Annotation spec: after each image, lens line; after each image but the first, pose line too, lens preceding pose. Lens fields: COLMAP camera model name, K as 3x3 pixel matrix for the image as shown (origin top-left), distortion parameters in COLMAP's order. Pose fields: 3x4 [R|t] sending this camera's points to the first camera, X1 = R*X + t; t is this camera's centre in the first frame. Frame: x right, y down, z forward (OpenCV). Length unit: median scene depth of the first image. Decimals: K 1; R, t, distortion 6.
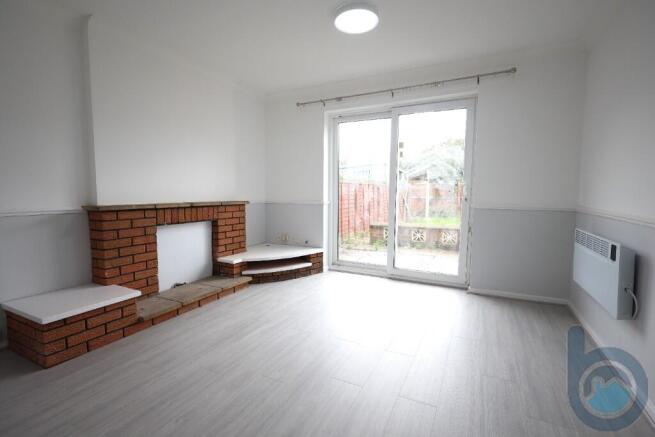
lens RADIAL K [[305.4, 0, 327.5], [0, 305.4, 218.5], [0, 0, 1]] dist [-0.000661, 0.000152]
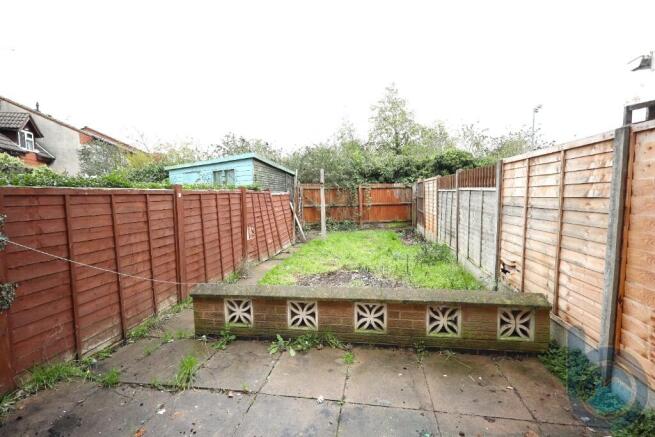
lens RADIAL K [[305.4, 0, 327.5], [0, 305.4, 218.5], [0, 0, 1]] dist [-0.000661, 0.000152]
pose [[0.947890, -0.038424, 0.316273, 0.386614], [0.040788, 0.999167, -0.000855, -0.153639], [-0.315977, 0.013711, 0.948668, 1.113861]]
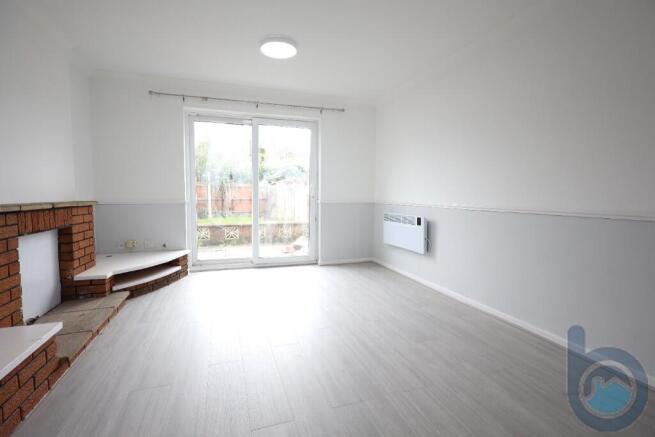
lens RADIAL K [[305.4, 0, 327.5], [0, 305.4, 218.5], [0, 0, 1]] dist [-0.000661, 0.000152]
pose [[0.697094, -0.055577, 0.714823, -0.447323], [0.060575, 0.997992, 0.018520, 0.010556], [-0.714416, 0.030391, 0.699061, 0.018147]]
